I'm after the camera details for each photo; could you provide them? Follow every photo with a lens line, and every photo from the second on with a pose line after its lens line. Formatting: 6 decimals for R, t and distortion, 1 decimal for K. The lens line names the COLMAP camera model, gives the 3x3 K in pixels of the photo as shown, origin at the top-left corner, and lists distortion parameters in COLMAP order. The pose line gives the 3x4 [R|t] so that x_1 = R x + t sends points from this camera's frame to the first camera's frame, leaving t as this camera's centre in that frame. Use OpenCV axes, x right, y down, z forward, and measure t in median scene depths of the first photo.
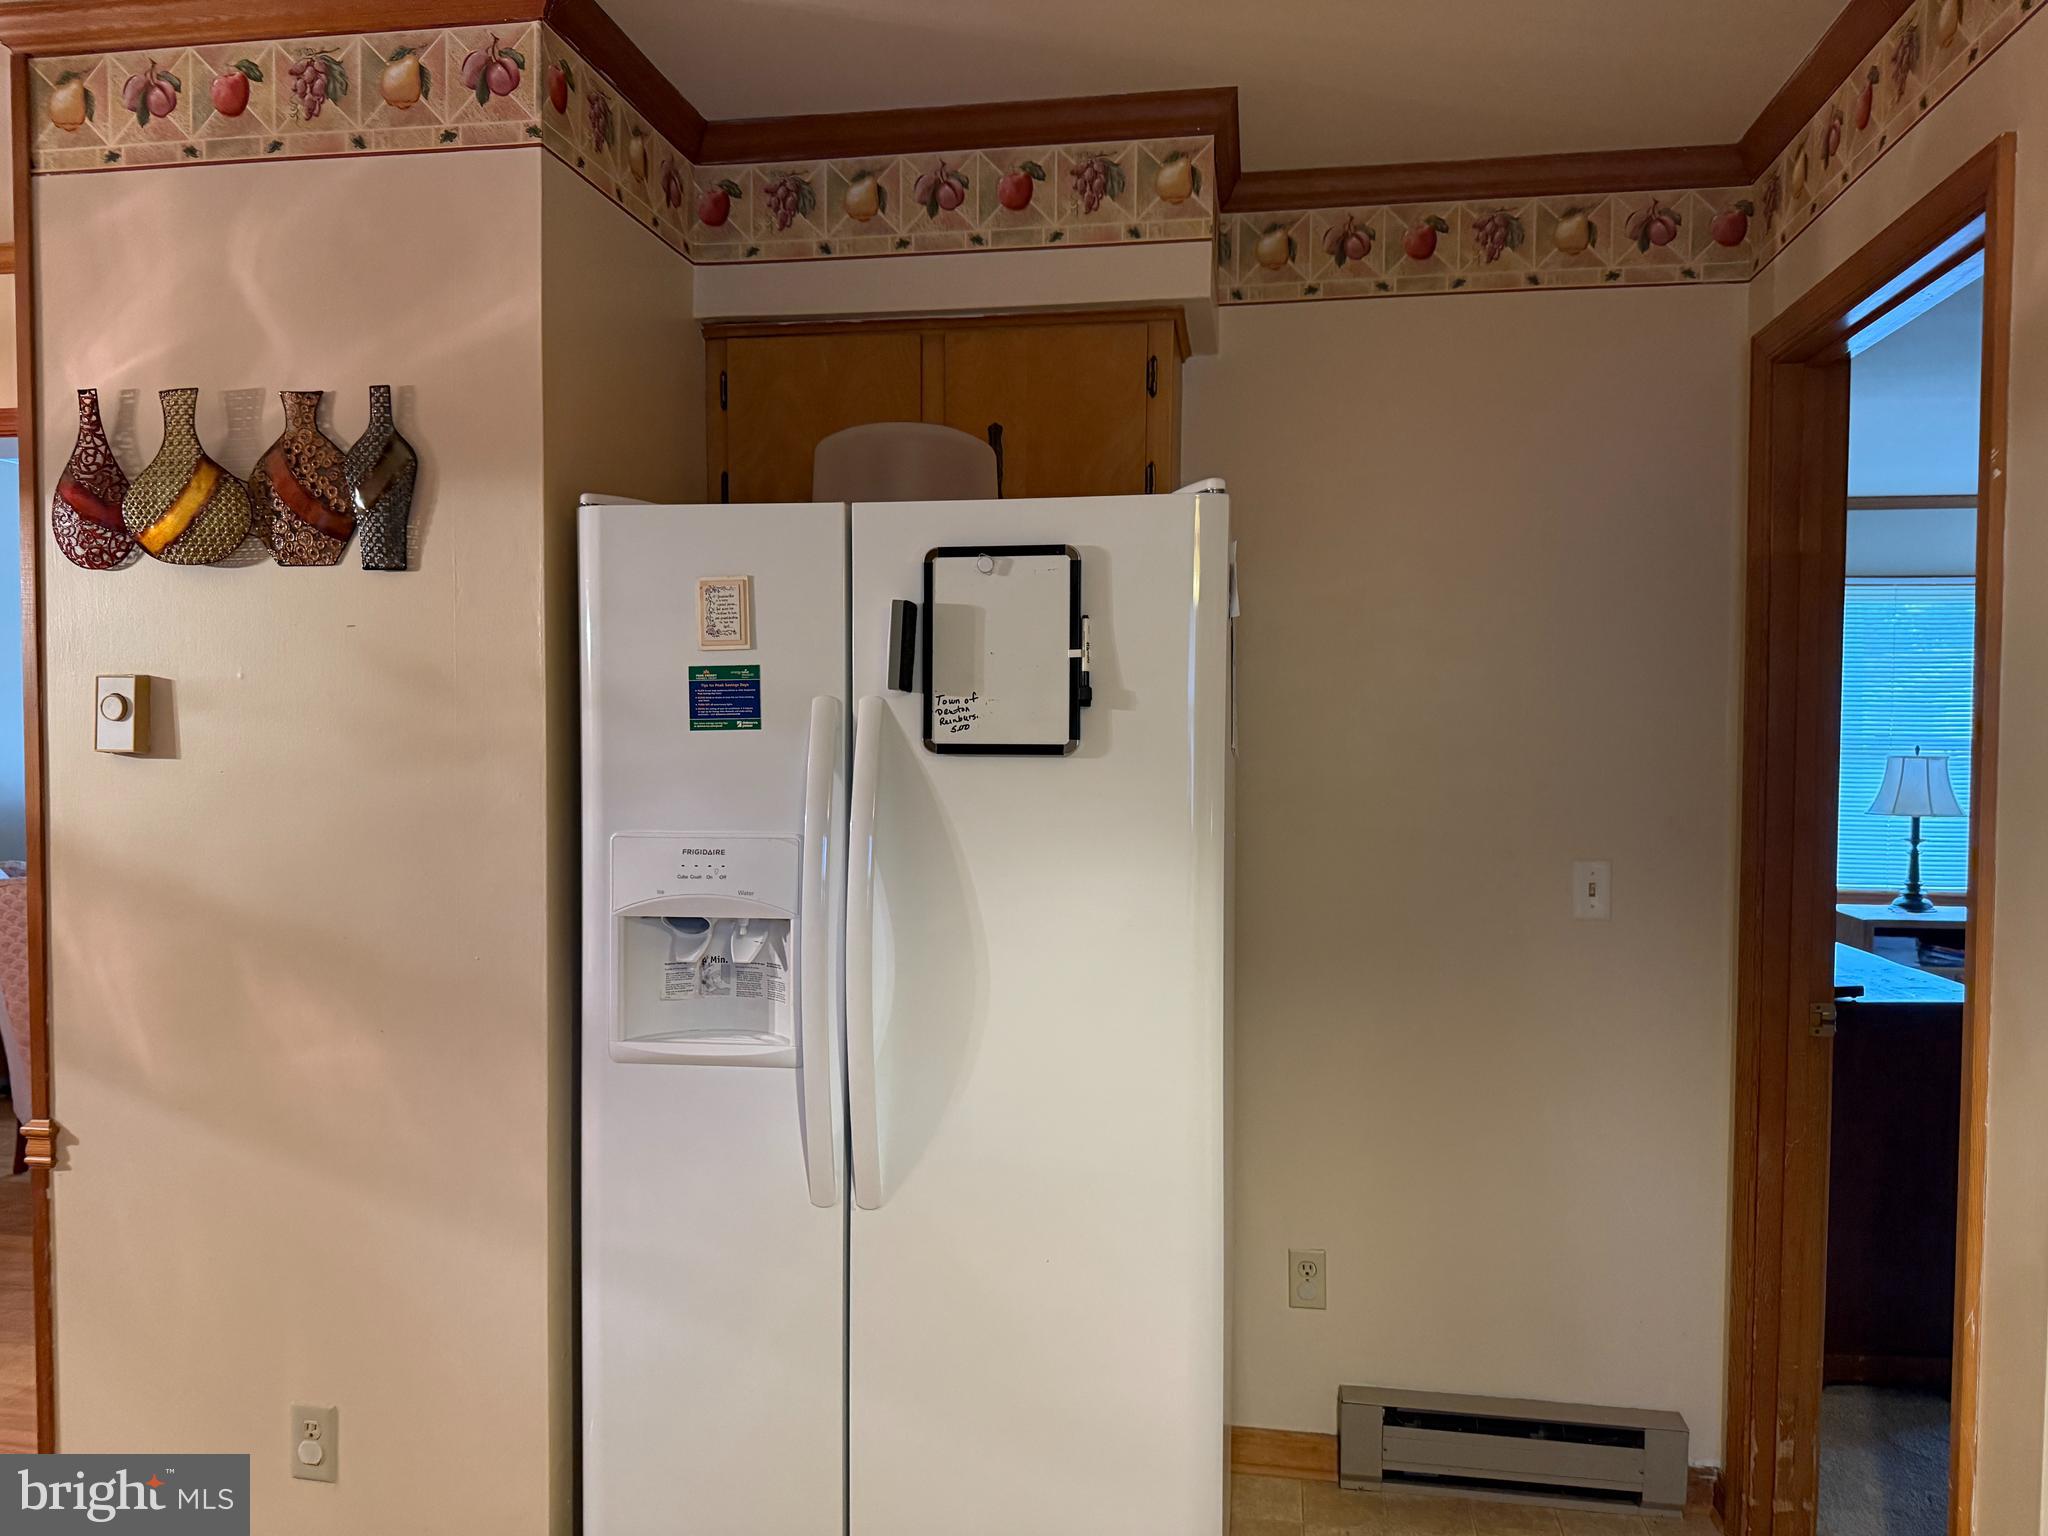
lens RADIAL K [[1419.5, 0, 1032.9], [0, 1419.5, 764.4], [0, 0, 1]] dist [-0.014042, 0.009013]
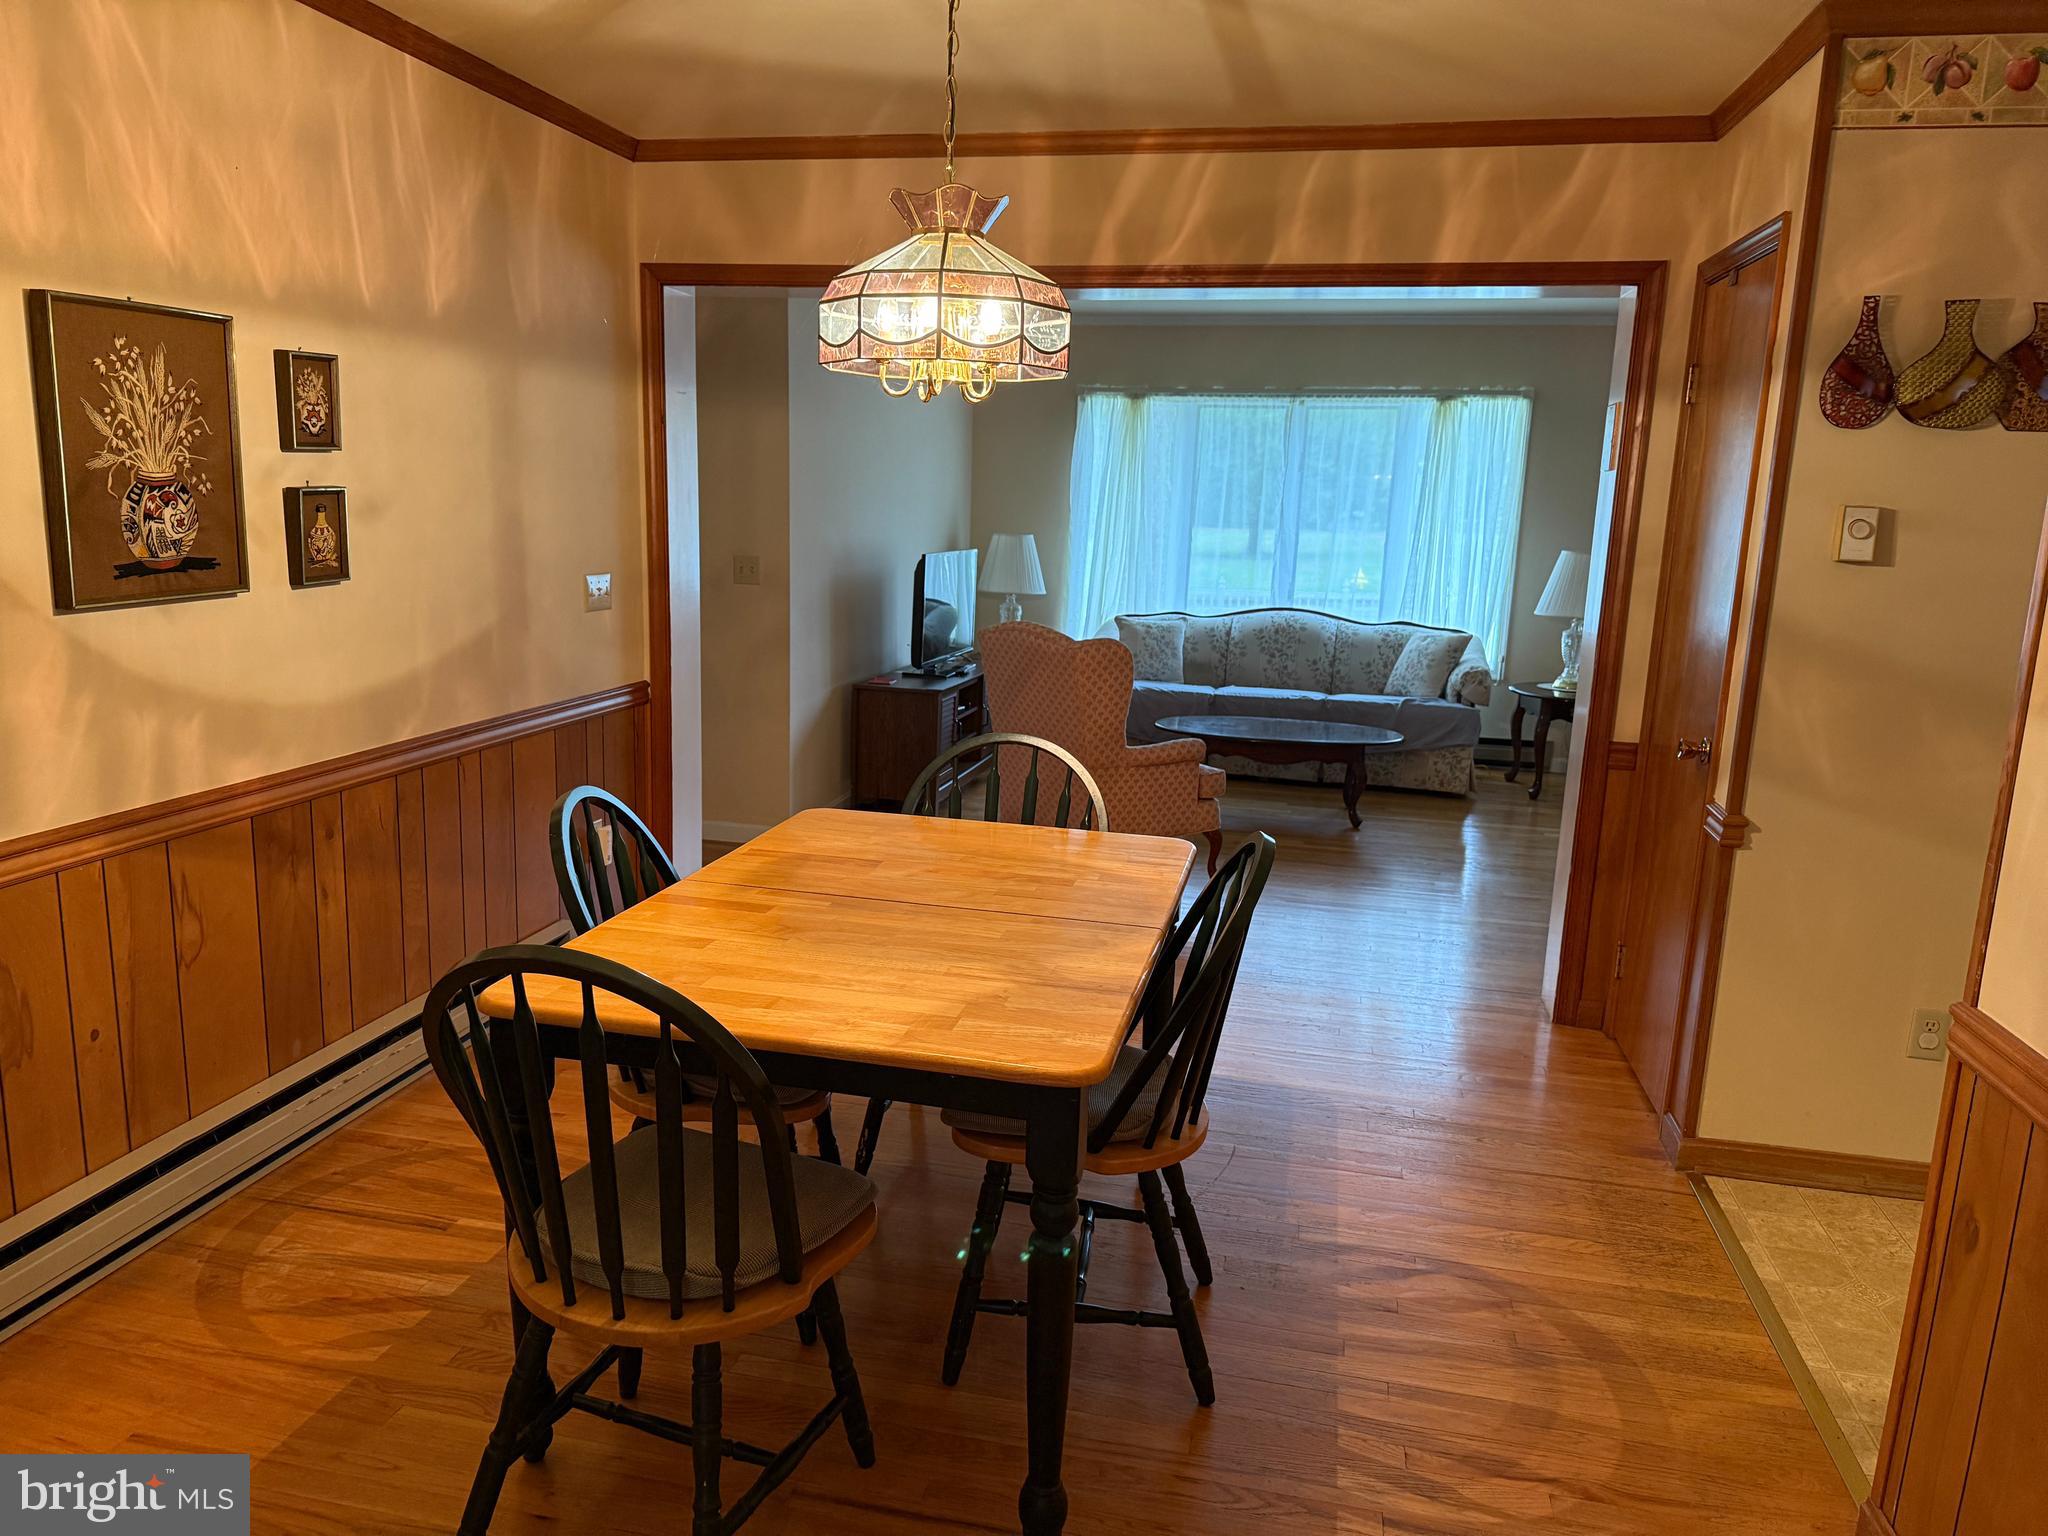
lens RADIAL K [[1419.5, 0, 1017.0], [0, 1419.5, 762.4], [0, 0, 1]] dist [-0.014042, 0.009013]
pose [[0.999515, 0.026564, -0.016234, -1.458728], [-0.023802, 0.988171, 0.151497, -0.003610], [0.020066, -0.151037, 0.988324, -0.448480]]
